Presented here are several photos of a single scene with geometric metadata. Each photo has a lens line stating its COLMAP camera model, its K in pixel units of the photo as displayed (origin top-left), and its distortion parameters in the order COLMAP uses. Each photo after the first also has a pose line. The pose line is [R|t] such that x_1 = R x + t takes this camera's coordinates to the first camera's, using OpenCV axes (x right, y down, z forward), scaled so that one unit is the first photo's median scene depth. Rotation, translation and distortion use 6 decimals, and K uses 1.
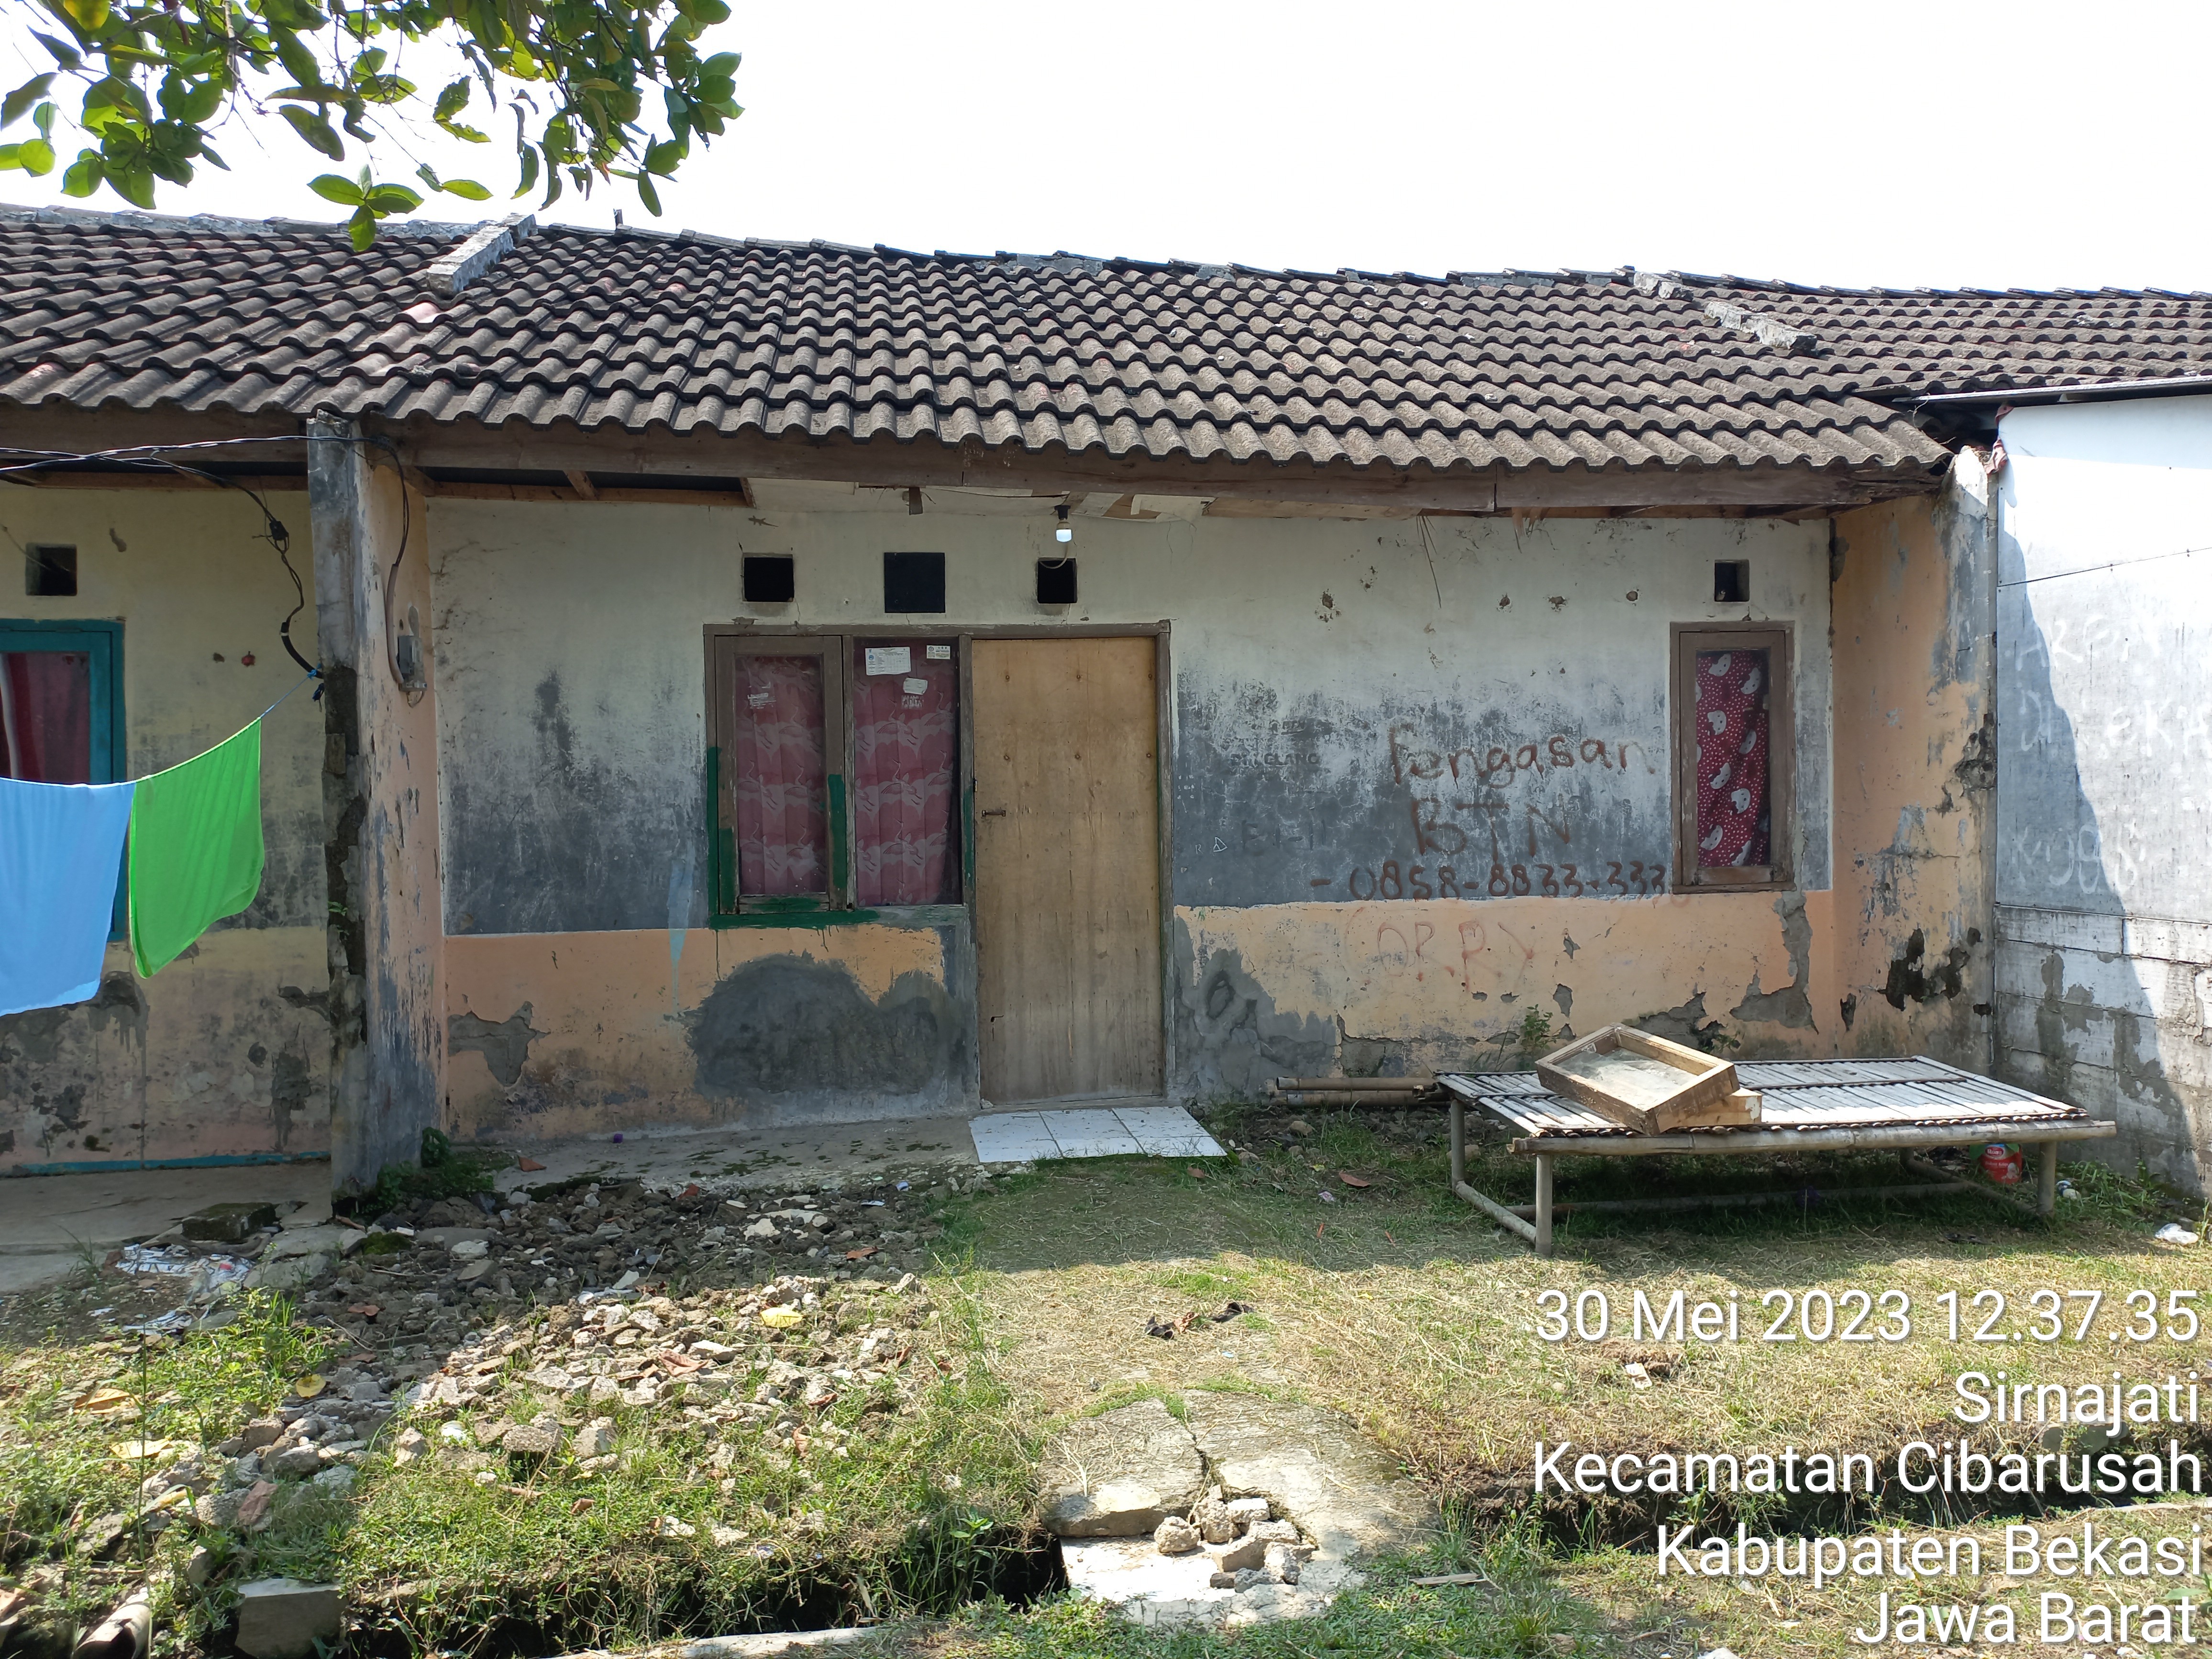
lens RADIAL K [[1540.2, 0, 1114.8], [0, 1540.2, 799.2], [0, 0, 1]] dist [0.057351, -0.033495]
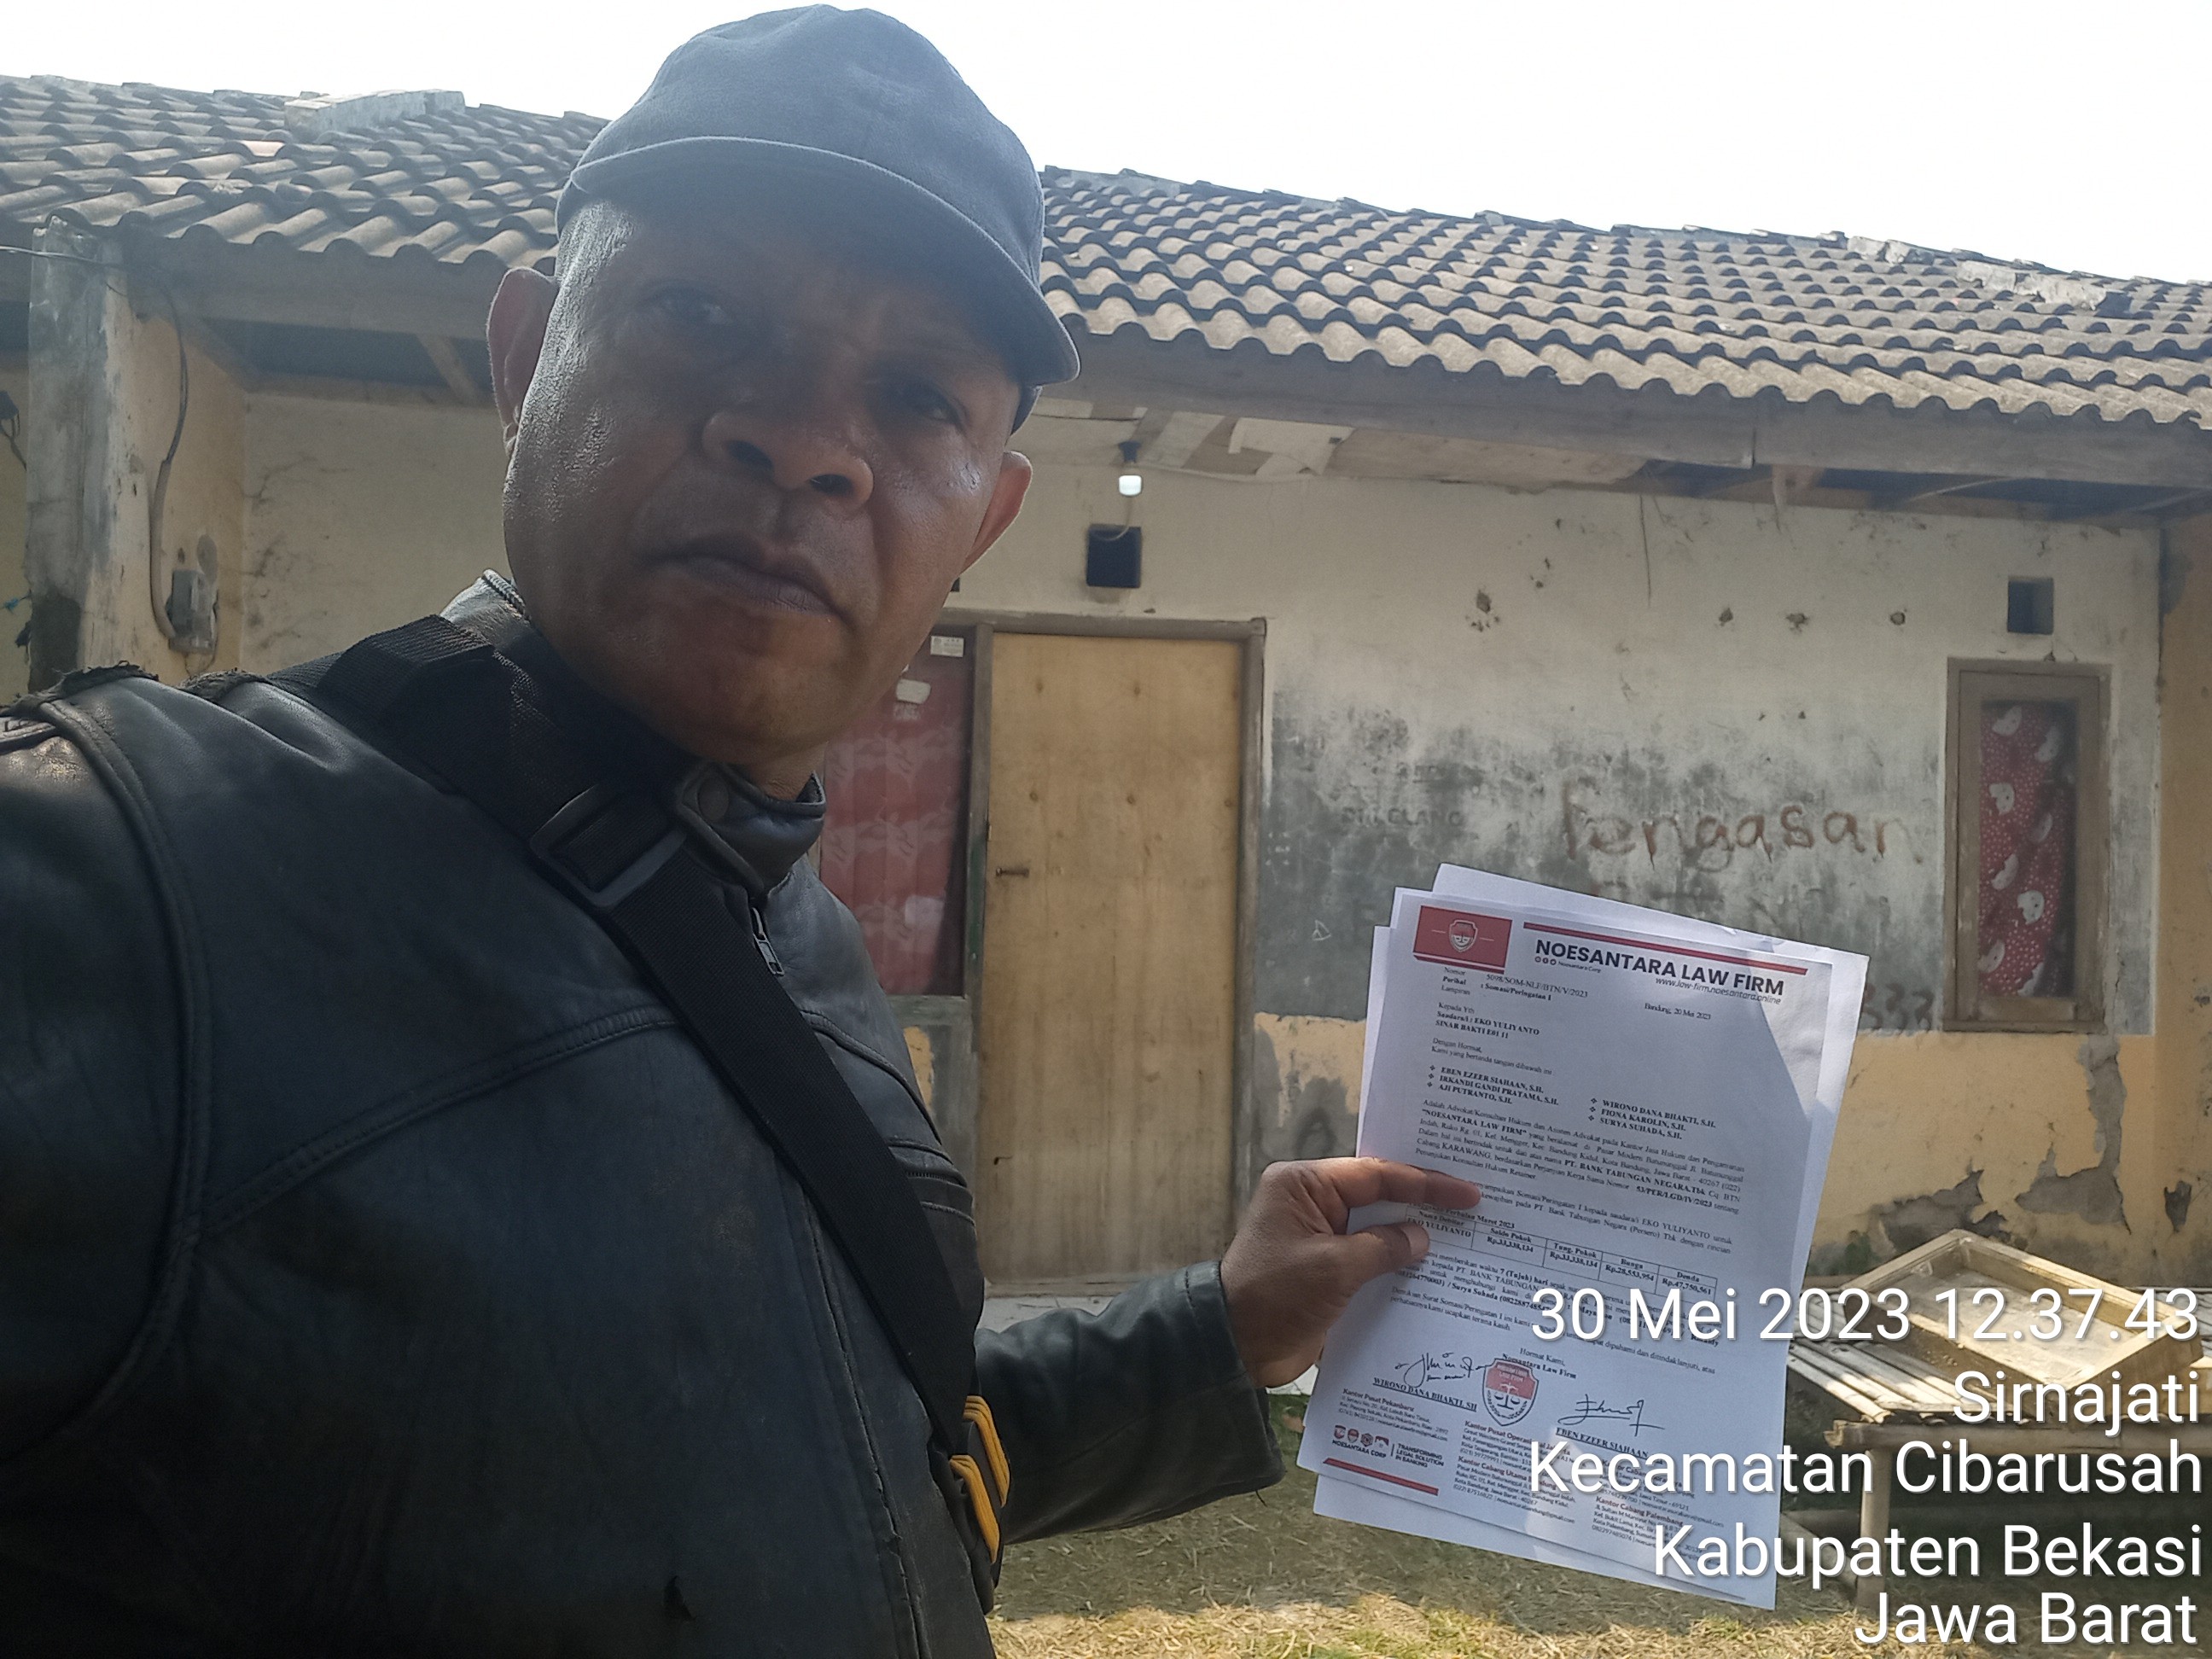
lens RADIAL K [[1590.4, 0, 1076.8], [0, 1590.4, 815.9], [0, 0, 1]] dist [0.090068, -0.135999]
pose [[0.998559, 0.044784, -0.029583, -0.026427], [-0.046202, 0.997722, -0.049153, 0.017394], [0.027314, 0.050449, 0.998353, 0.246750]]
